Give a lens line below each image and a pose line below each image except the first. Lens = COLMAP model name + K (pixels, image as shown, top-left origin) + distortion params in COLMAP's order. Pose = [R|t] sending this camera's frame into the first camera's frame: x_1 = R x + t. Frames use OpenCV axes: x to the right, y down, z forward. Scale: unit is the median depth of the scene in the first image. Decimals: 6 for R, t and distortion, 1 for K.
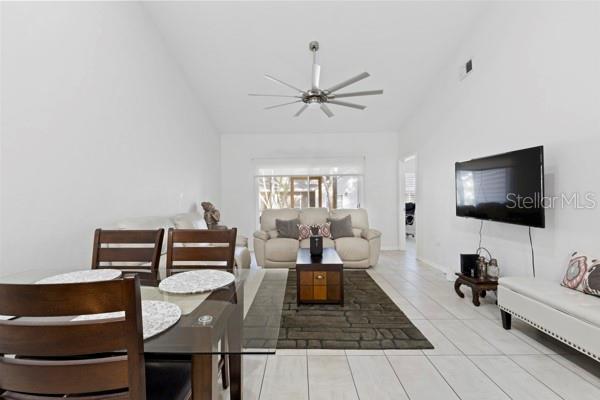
lens RADIAL K [[267.2, 0, 296.9], [0, 267.2, 199.4], [0, 0, 1]] dist [0.002151, 0.000129]
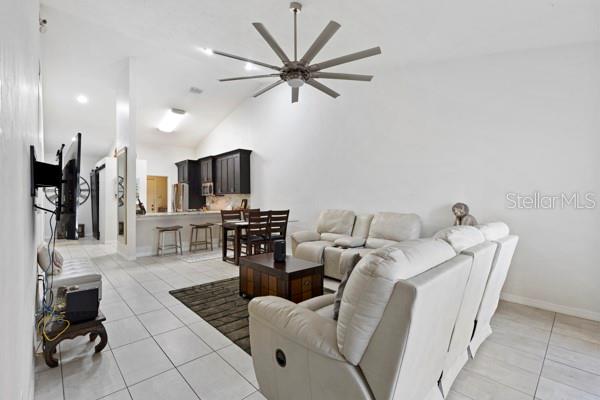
lens RADIAL K [[267.2, 0, 296.9], [0, 267.2, 199.4], [0, 0, 1]] dist [0.002151, 0.000129]
pose [[-0.725862, 0.014010, -0.687698, 0.621483], [0.012997, 0.999893, 0.006652, -0.011241], [0.687718, -0.004110, -0.725966, 1.599268]]
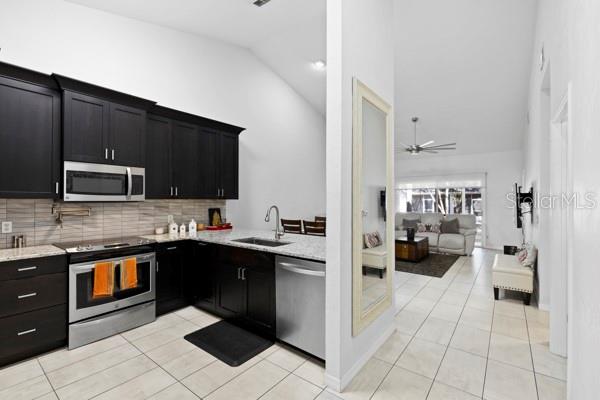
lens RADIAL K [[267.2, 0, 296.9], [0, 267.2, 199.4], [0, 0, 1]] dist [0.002151, 0.000129]
pose [[0.792348, 0.008783, -0.610006, 0.534191], [-0.010037, 0.999949, 0.001362, -0.048892], [0.609986, 0.005044, 0.792396, -0.864284]]
